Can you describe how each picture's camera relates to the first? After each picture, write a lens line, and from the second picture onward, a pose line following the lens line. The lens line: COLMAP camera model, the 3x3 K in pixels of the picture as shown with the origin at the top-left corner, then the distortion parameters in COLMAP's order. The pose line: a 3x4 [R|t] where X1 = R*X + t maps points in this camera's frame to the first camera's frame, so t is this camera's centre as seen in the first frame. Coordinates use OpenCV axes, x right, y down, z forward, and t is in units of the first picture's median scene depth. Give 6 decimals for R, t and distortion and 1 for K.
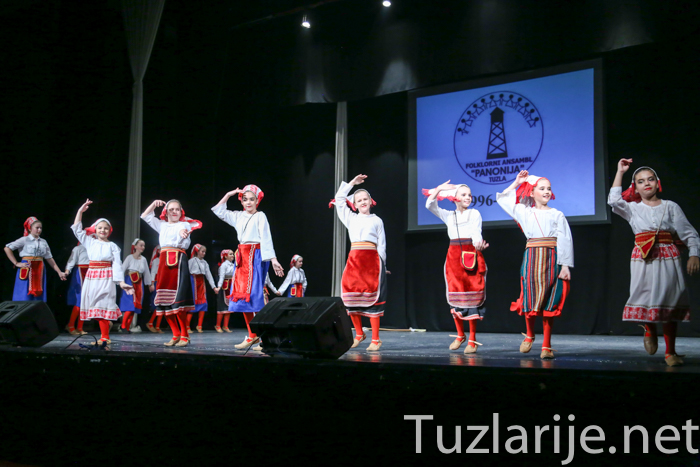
lens RADIAL K [[737.2, 0, 353.0], [0, 737.2, 244.6], [0, 0, 1]] dist [0.048277, 0.000000]
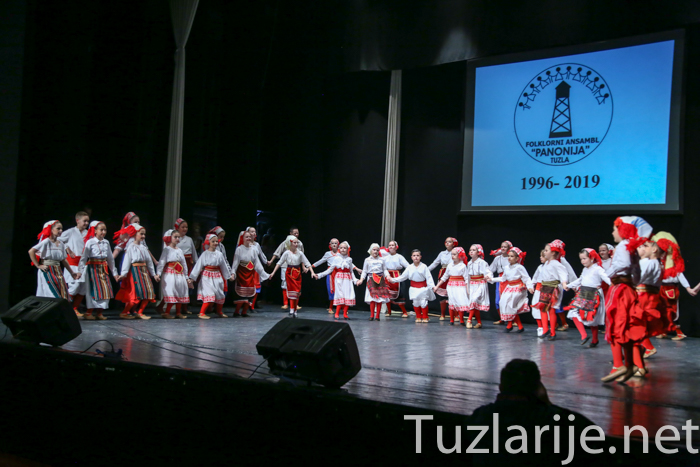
lens RADIAL K [[793.5, 0, 355.2], [0, 793.5, 236.8], [0, 0, 1]] dist [0.111736, 0.000000]
pose [[0.995993, 0.033417, -0.082950, 0.027196], [-0.029461, 0.998390, 0.048466, -0.033806], [0.084436, -0.045828, 0.995374, -0.019810]]
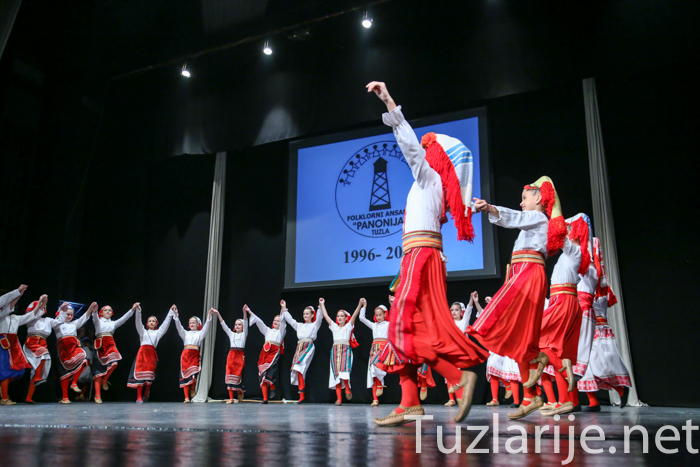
lens RADIAL K [[650.4, 0, 351.5], [0, 650.4, 223.8], [0, 0, 1]] dist [0.033507, 0.000000]
pose [[0.993086, 0.029217, 0.113698, 0.066941], [-0.010362, 0.986570, -0.163011, 0.033653], [-0.116933, 0.160706, 0.980051, 0.206970]]
